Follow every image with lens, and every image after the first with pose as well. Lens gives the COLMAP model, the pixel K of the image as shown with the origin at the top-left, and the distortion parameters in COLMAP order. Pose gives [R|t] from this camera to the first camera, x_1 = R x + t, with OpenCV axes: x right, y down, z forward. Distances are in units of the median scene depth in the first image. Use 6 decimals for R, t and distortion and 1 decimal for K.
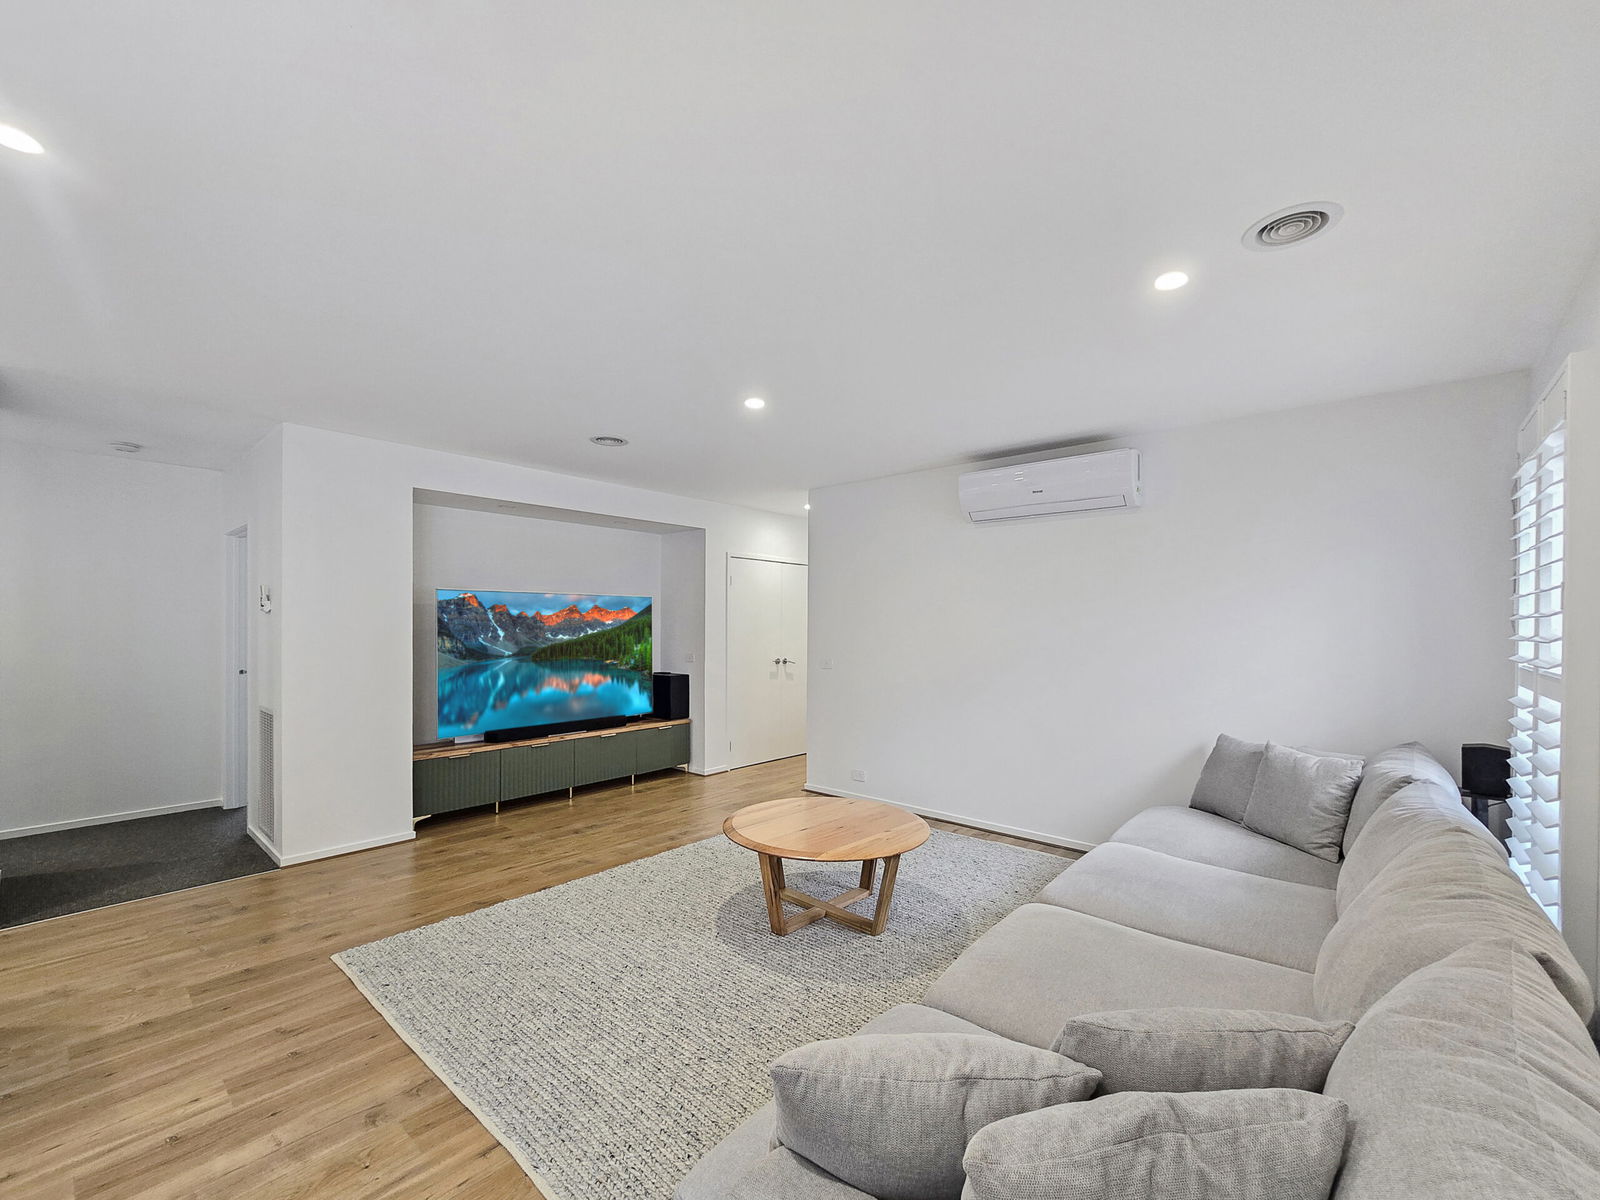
lens RADIAL K [[663.1, 0, 798.3], [0, 663.1, 624.6], [0, 0, 1]] dist [-0.003042, 0.002878]
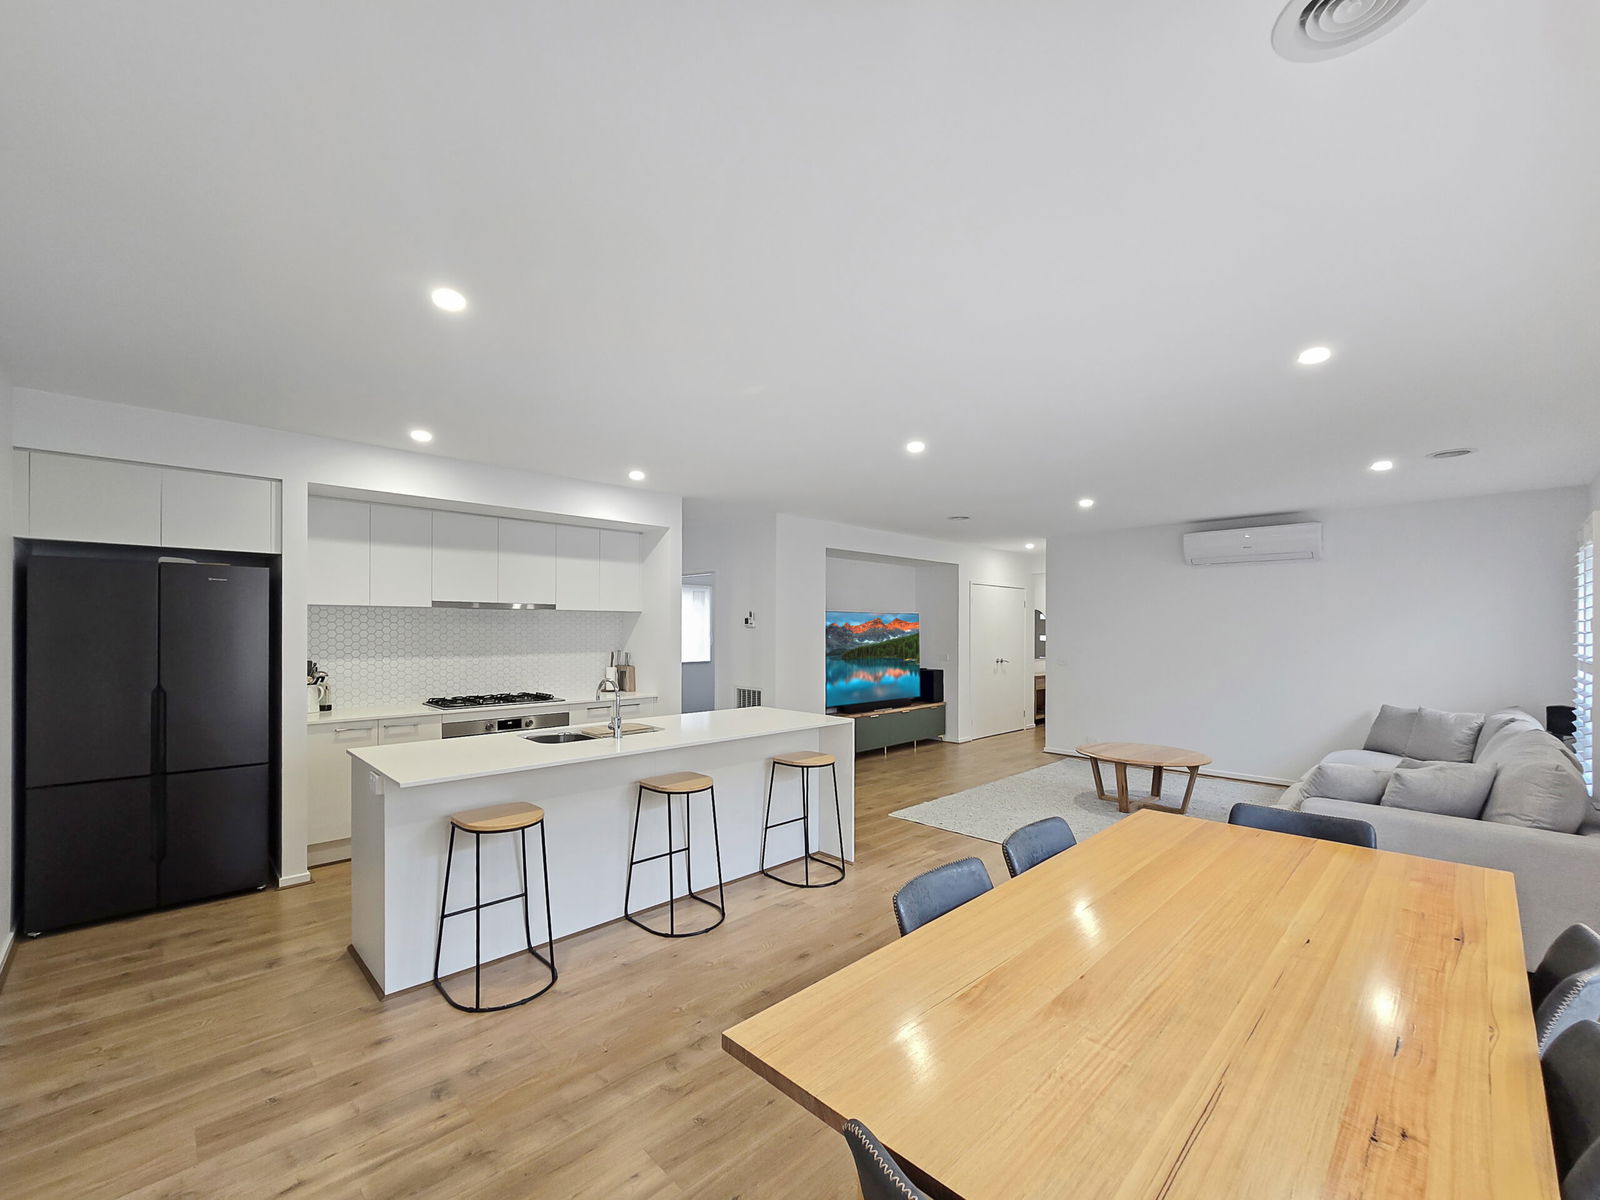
lens RADIAL K [[663.1, 0, 800.4], [0, 663.1, 623.6], [0, 0, 1]] dist [-0.003042, 0.002878]
pose [[0.997073, -0.002006, -0.076426, -0.433457], [0.001432, 0.999970, -0.007565, -0.011703], [0.076439, 0.007433, 0.997047, -0.471222]]
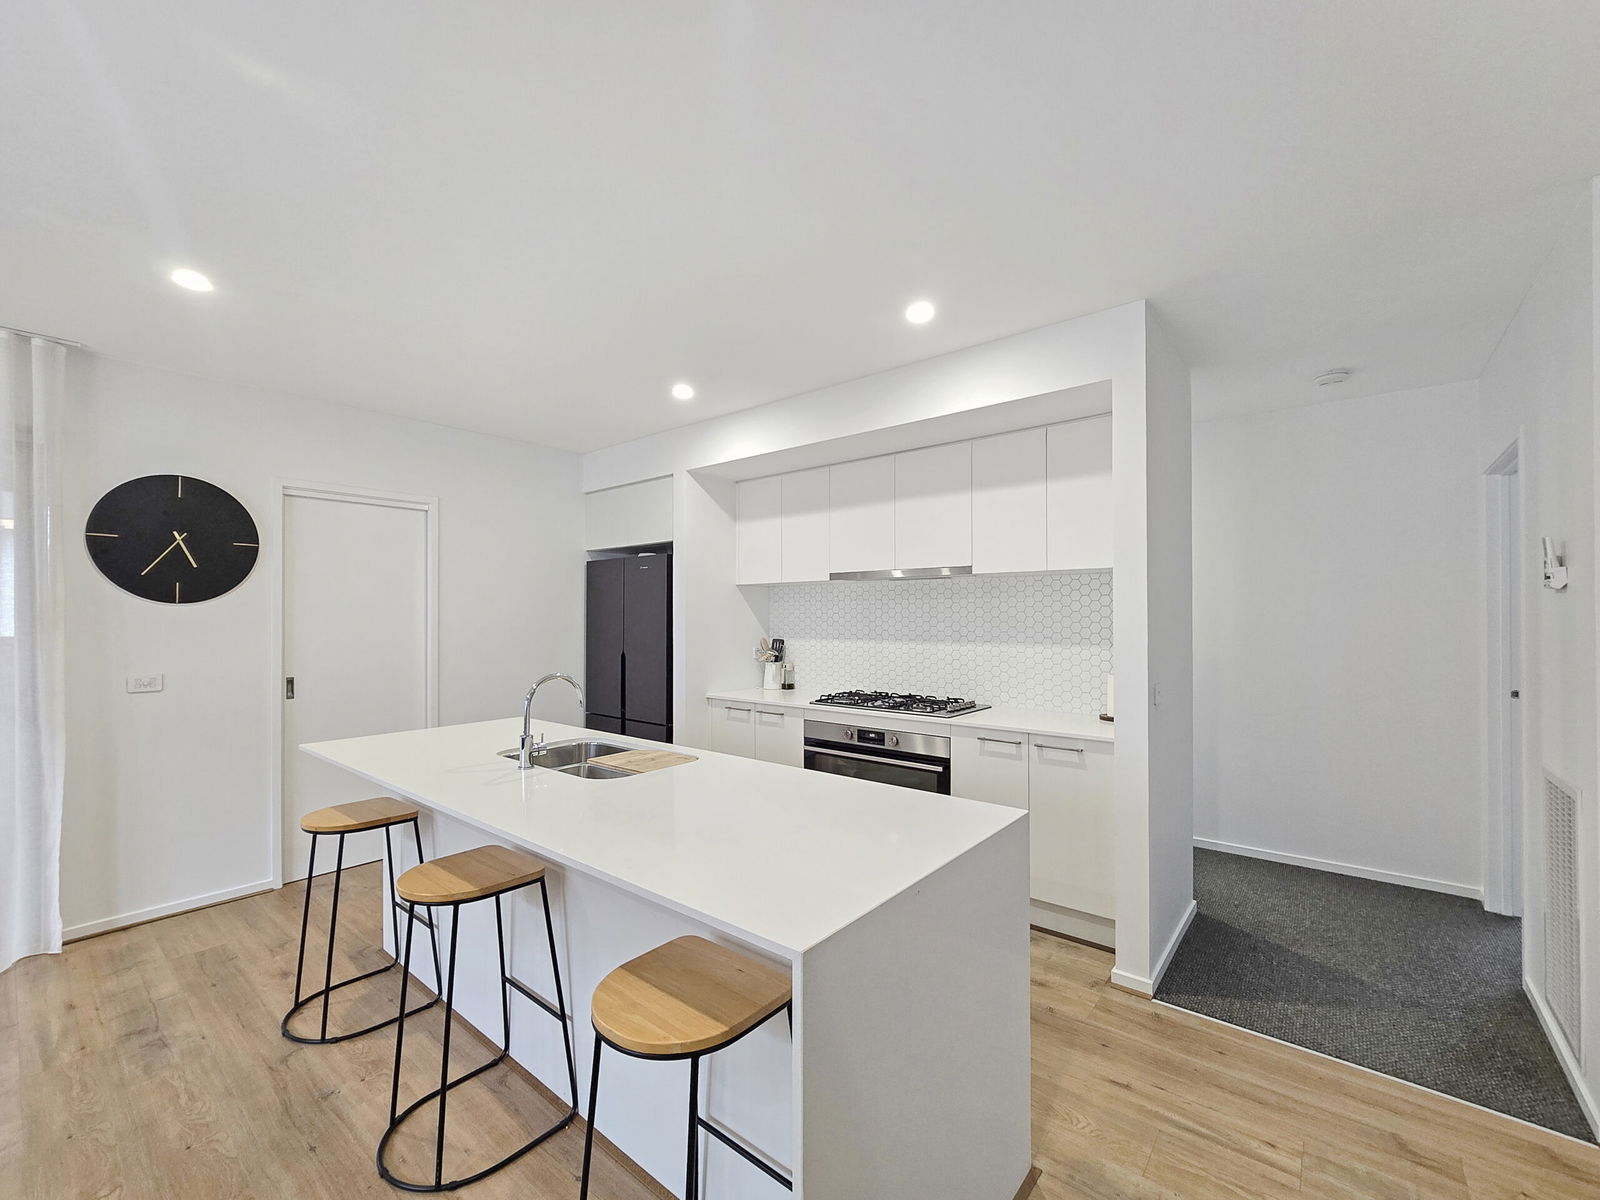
lens RADIAL K [[663.1, 0, 793.1], [0, 663.1, 615.8], [0, 0, 1]] dist [-0.003042, 0.002878]
pose [[0.029843, -0.008838, -0.999516, -0.245641], [-0.001215, 0.999960, -0.008879, 0.005325], [0.999554, 0.001479, 0.029831, 0.314597]]
